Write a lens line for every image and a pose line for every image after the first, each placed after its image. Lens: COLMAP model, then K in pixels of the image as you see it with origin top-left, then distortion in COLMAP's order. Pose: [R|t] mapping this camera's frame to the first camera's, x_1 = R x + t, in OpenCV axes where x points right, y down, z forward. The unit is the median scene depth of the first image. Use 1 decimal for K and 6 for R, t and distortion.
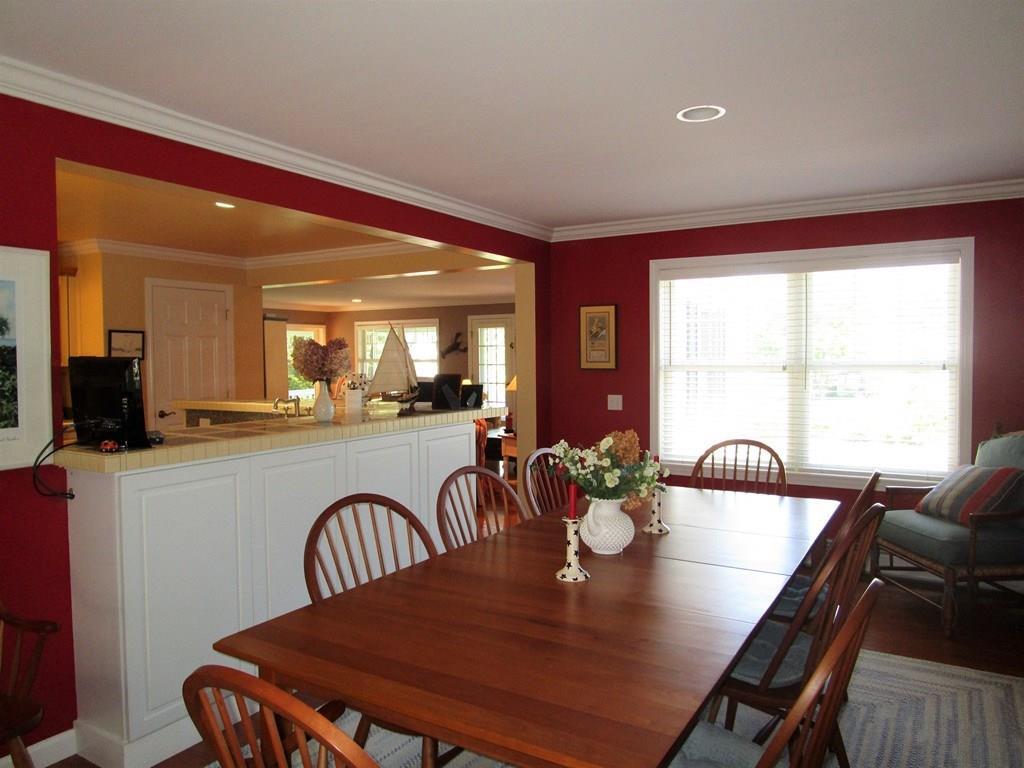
lens RADIAL K [[727.7, 0, 505.6], [0, 727.7, 384.5], [0, 0, 1]] dist [-0.032467, 0.002763]
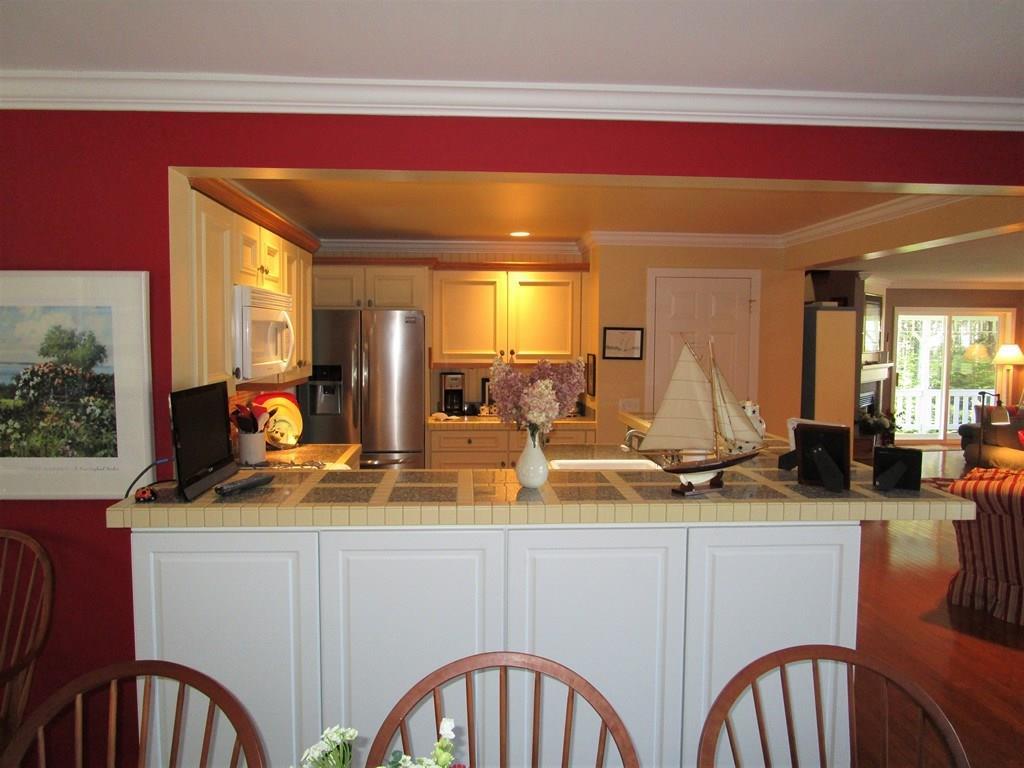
lens RADIAL K [[727.7, 0, 510.1], [0, 727.7, 381.2], [0, 0, 1]] dist [-0.032467, 0.002763]
pose [[0.566926, 0.065205, -0.821184, 0.166322], [-0.044340, 0.997833, 0.048620, -0.045978], [0.822574, 0.008847, 0.568589, 0.357094]]
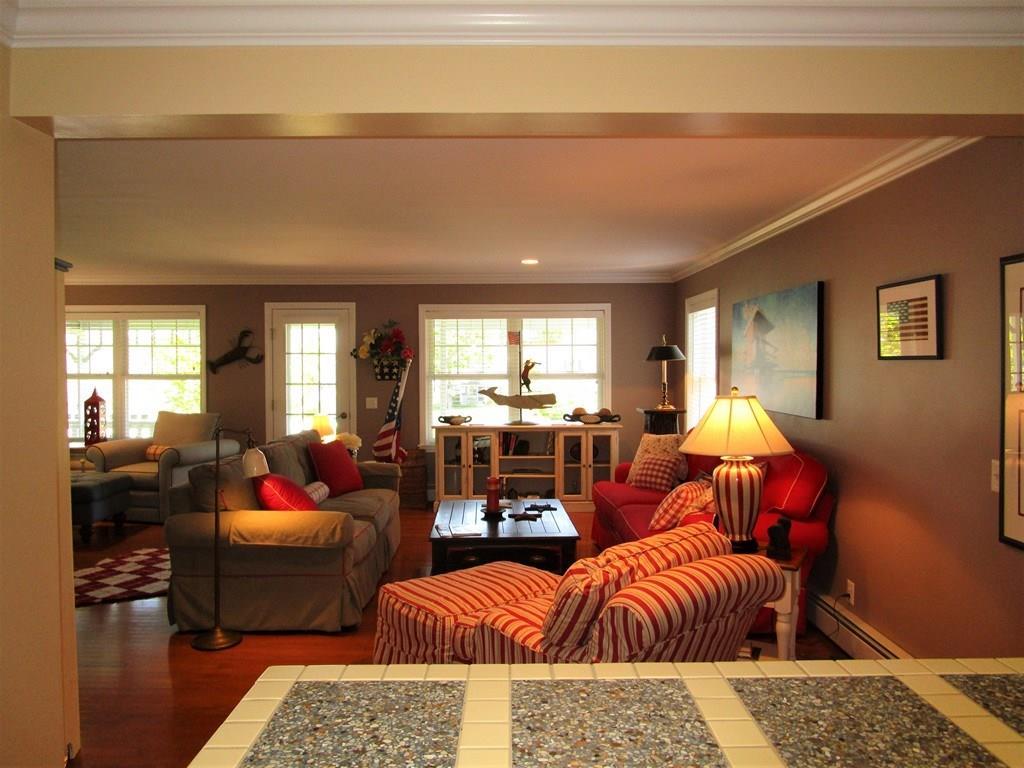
lens RADIAL K [[727.7, 0, 511.9], [0, 727.7, 381.0], [0, 0, 1]] dist [-0.032467, 0.002763]
pose [[0.859004, -0.003594, 0.511956, -0.393174], [0.014294, 0.999754, -0.016966, -0.035139], [-0.511769, 0.021892, 0.858844, 0.815719]]
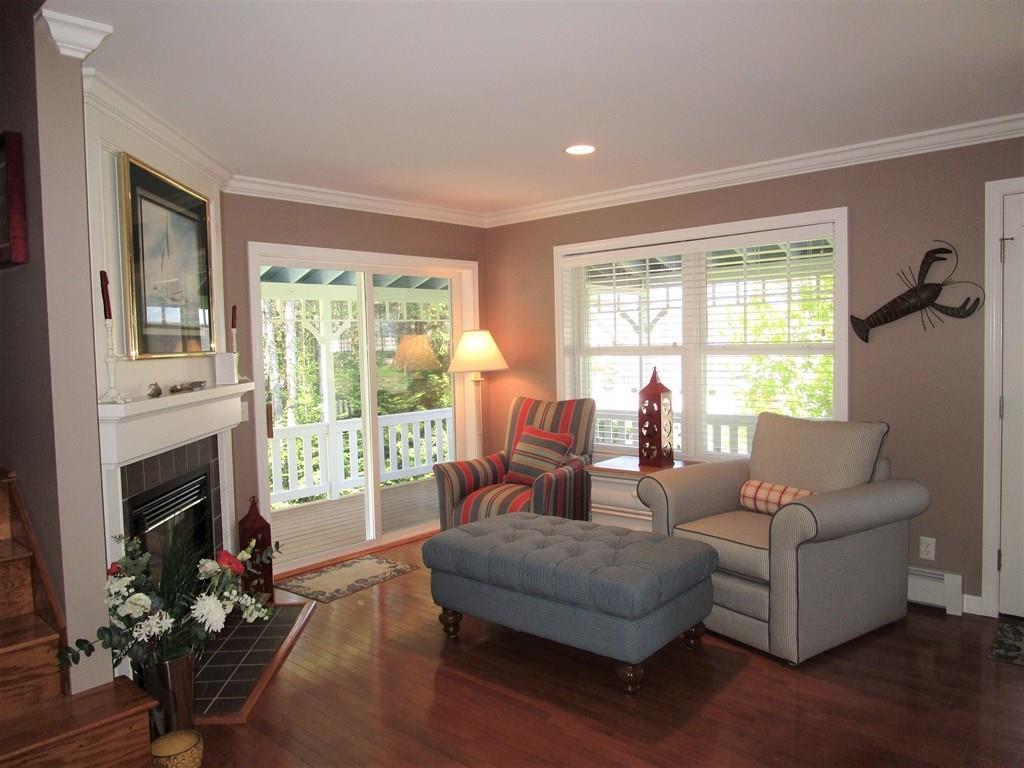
lens RADIAL K [[727.7, 0, 511.5], [0, 727.7, 386.2], [0, 0, 1]] dist [-0.032467, 0.002763]
pose [[0.980494, -0.006984, -0.196426, -0.372777], [0.011241, 0.999725, 0.020564, -0.054238], [0.196228, -0.022371, 0.980303, 1.496082]]
